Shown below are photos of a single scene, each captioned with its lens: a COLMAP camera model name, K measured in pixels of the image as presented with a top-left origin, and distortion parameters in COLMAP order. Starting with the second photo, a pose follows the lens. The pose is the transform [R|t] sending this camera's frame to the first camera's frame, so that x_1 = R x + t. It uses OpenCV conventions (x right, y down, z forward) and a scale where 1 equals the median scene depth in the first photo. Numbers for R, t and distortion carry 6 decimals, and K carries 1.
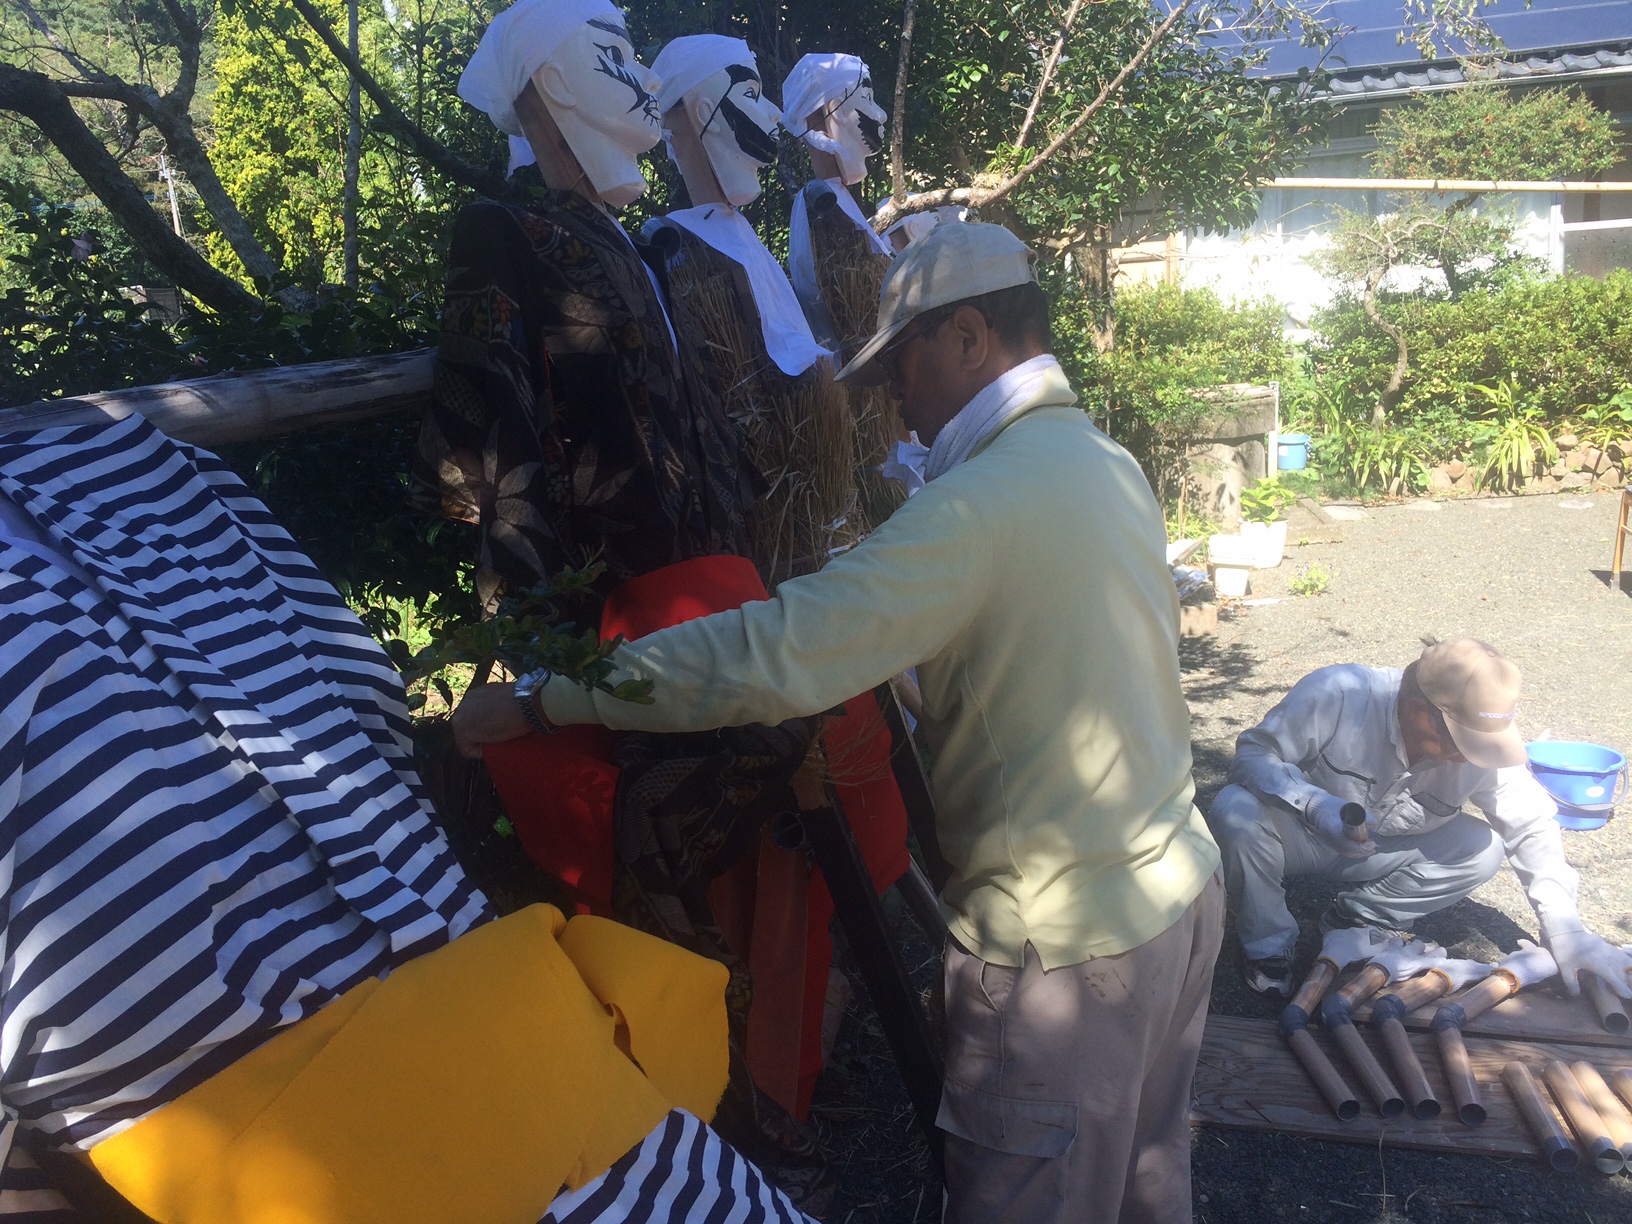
lens RADIAL K [[1393.3, 0, 822.8], [0, 1393.3, 604.7], [0, 0, 1]] dist [0.087104, -0.100969]
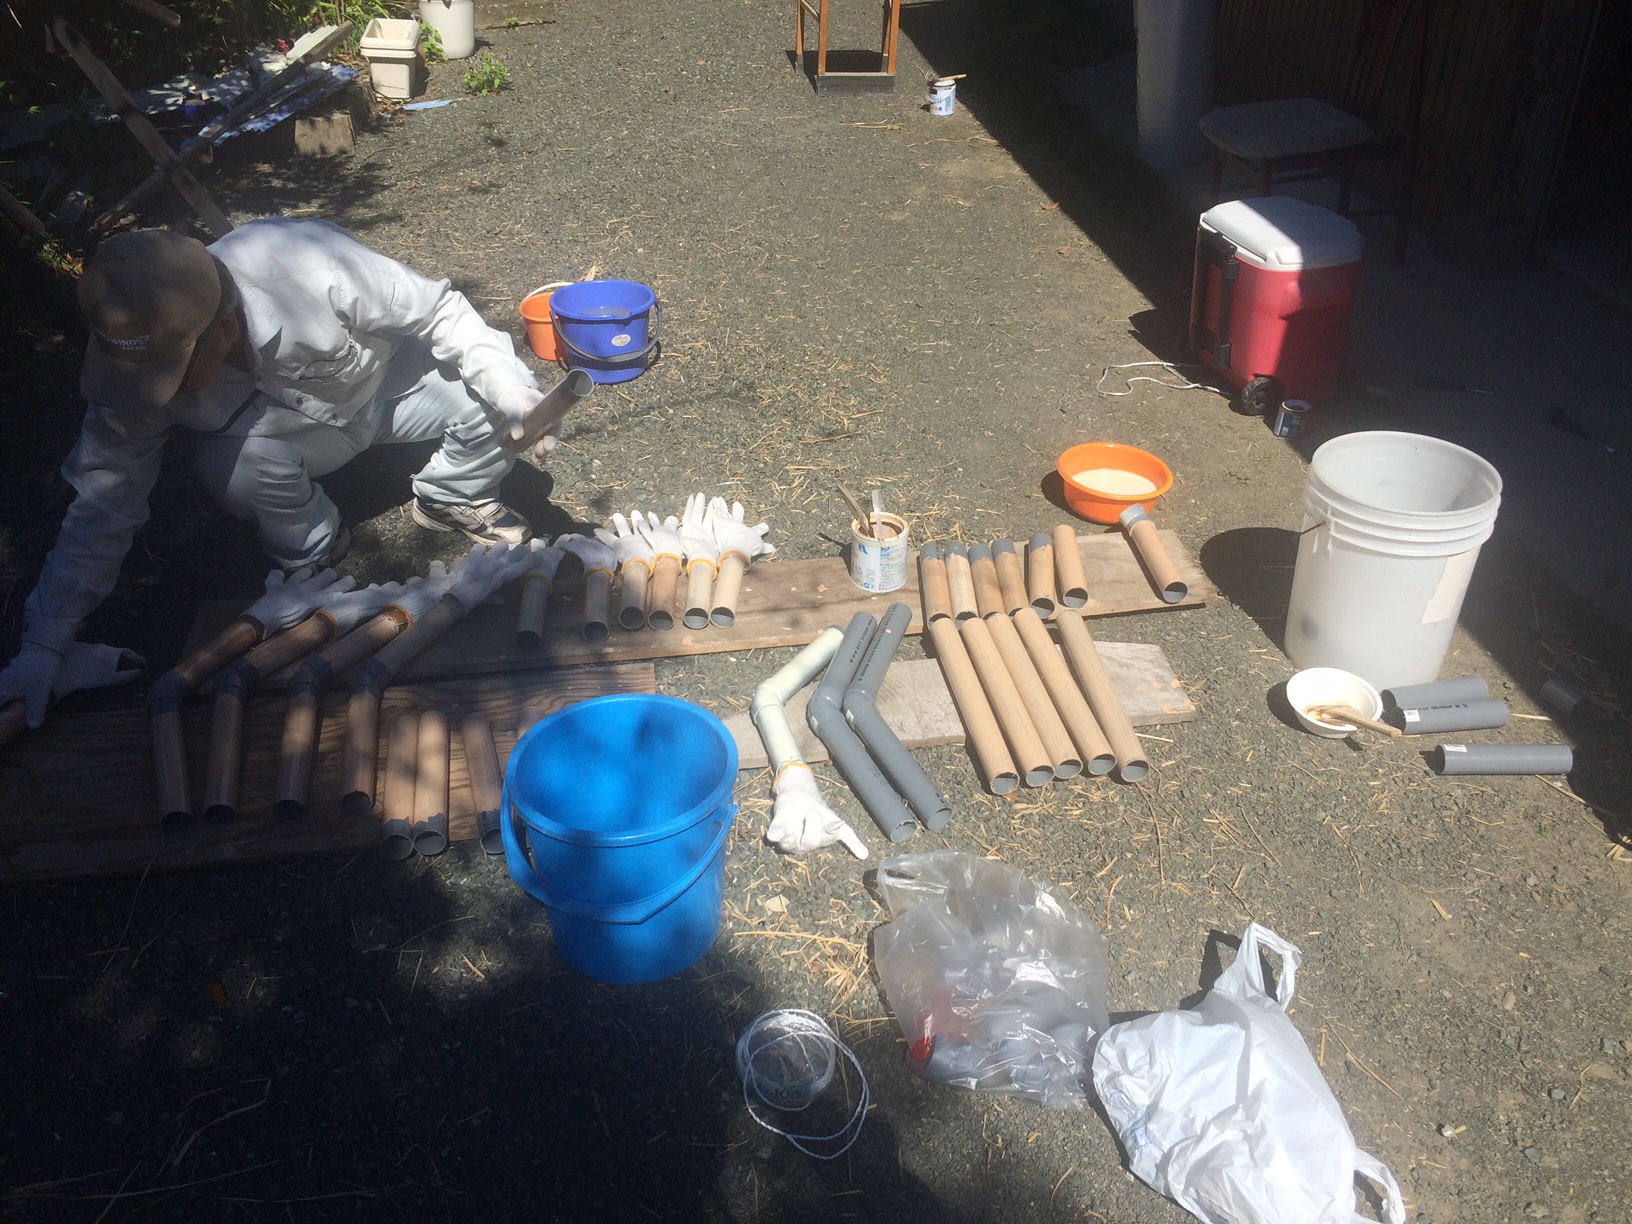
lens RADIAL K [[1393.3, 0, 822.8], [0, 1393.3, 604.7], [0, 0, 1]] dist [0.087104, -0.100969]
pose [[0.920723, -0.176555, 0.347991, 0.289422], [0.046259, 0.934885, 0.351925, -0.014110], [-0.387465, -0.307927, 0.868937, 0.121431]]
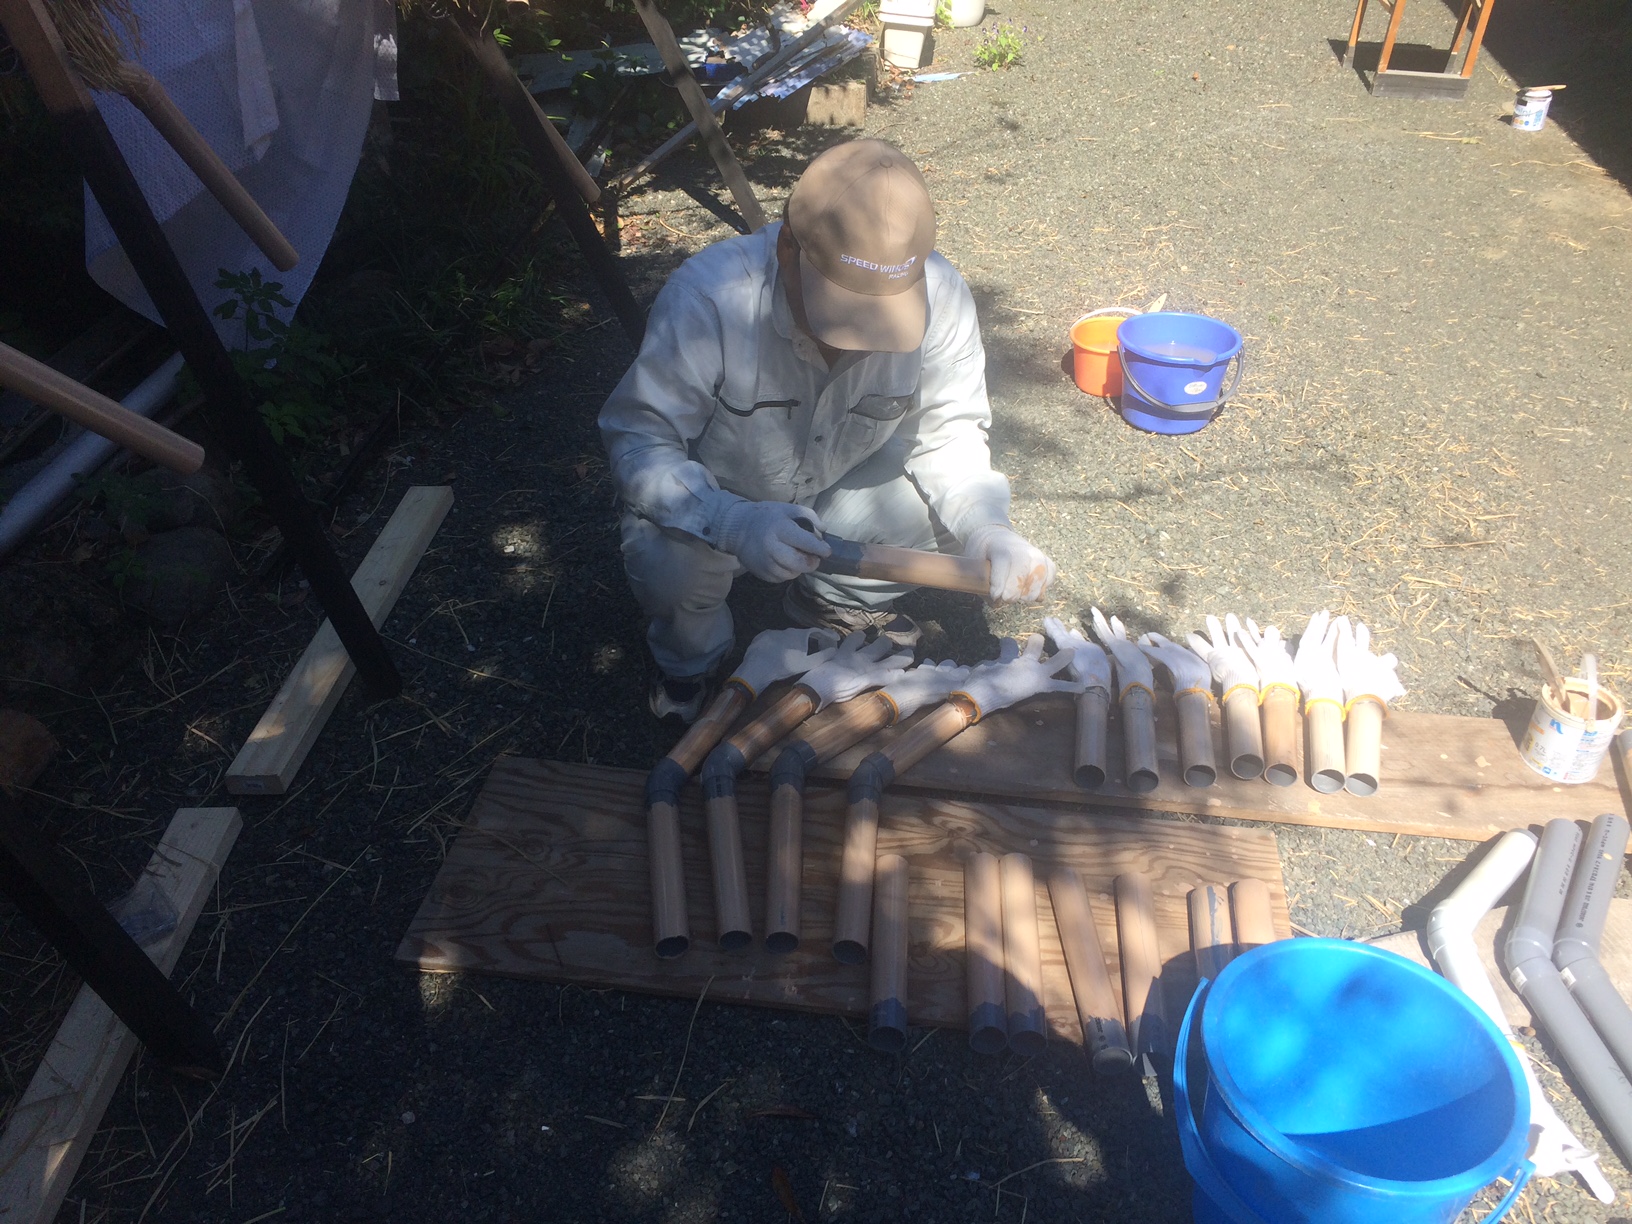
lens RADIAL K [[1393.3, 0, 822.8], [0, 1393.3, 604.7], [0, 0, 1]] dist [0.087104, -0.100969]
pose [[0.991268, -0.028891, 0.128658, 0.216858], [-0.021394, 0.927536, 0.373120, -0.033394], [-0.130115, -0.372615, 0.918819, 0.253988]]
